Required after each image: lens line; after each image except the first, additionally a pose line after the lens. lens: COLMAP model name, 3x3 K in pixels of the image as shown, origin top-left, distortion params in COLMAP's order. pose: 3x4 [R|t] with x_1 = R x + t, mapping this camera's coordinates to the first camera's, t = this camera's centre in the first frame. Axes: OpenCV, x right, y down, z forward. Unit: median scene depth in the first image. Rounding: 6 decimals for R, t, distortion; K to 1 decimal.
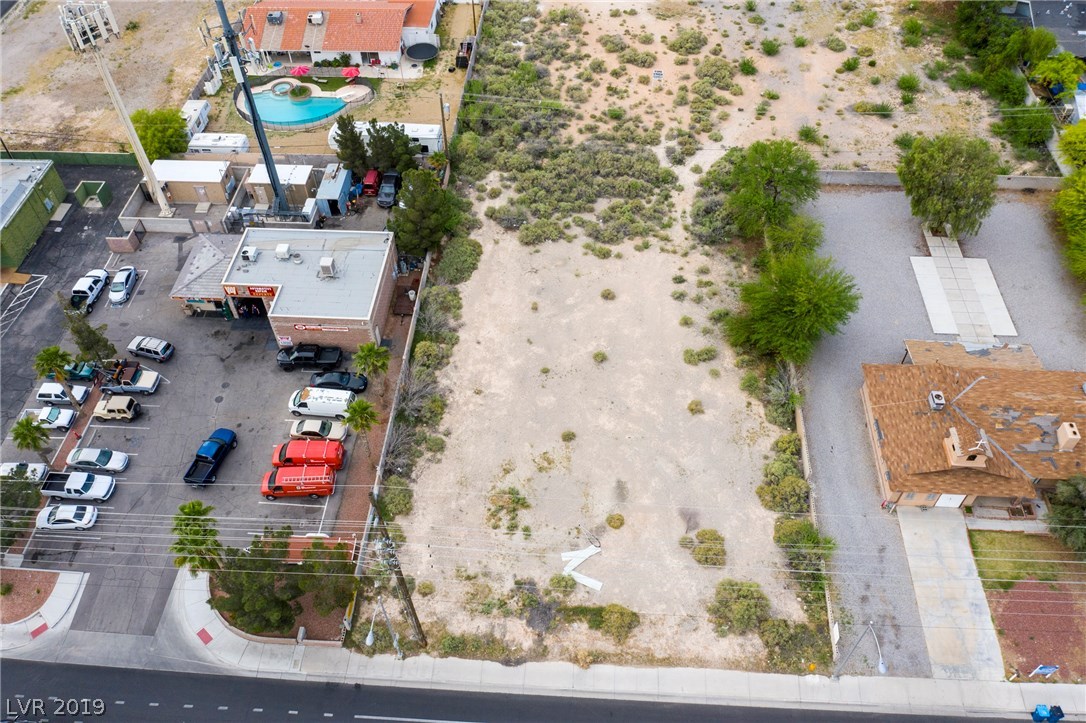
lens RADIAL K [[850.4, 0, 541.0], [0, 850.4, 354.1], [0, 0, 1]] dist [-0.034010, 0.004024]
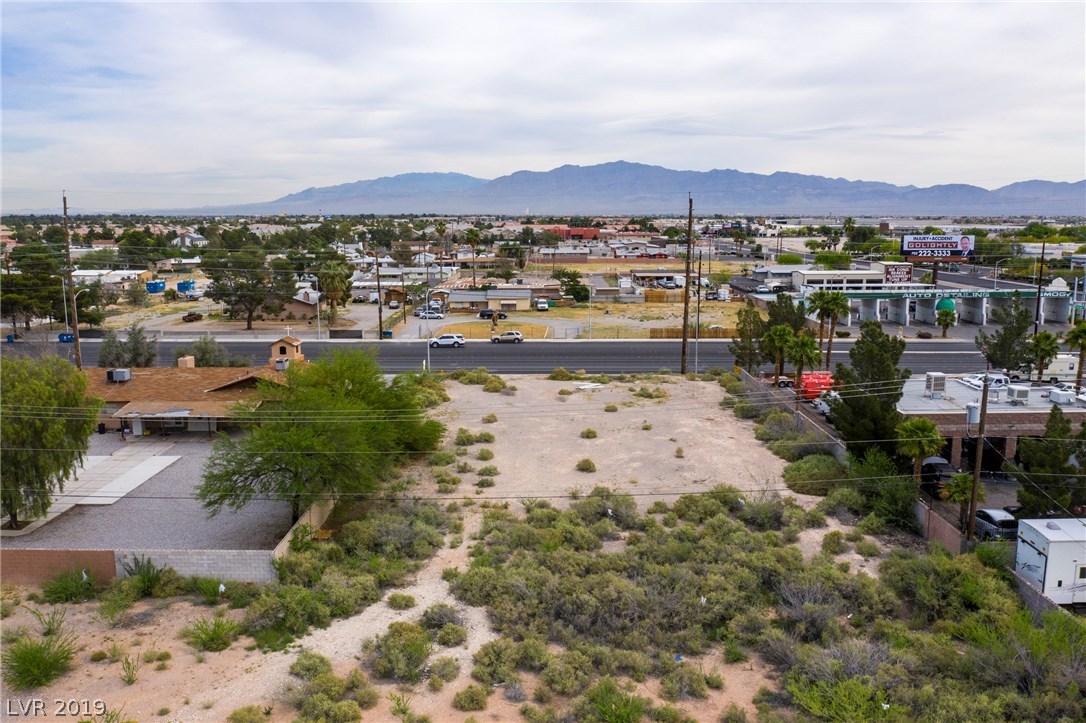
lens RADIAL K [[850.4, 0, 541.0], [0, 850.4, 354.1], [0, 0, 1]] dist [-0.034010, 0.004024]
pose [[-0.997762, 0.037375, -0.055439, 0.181418], [-0.027470, 0.526794, 0.849549, -0.868335], [0.060957, 0.849171, -0.524589, 1.524410]]
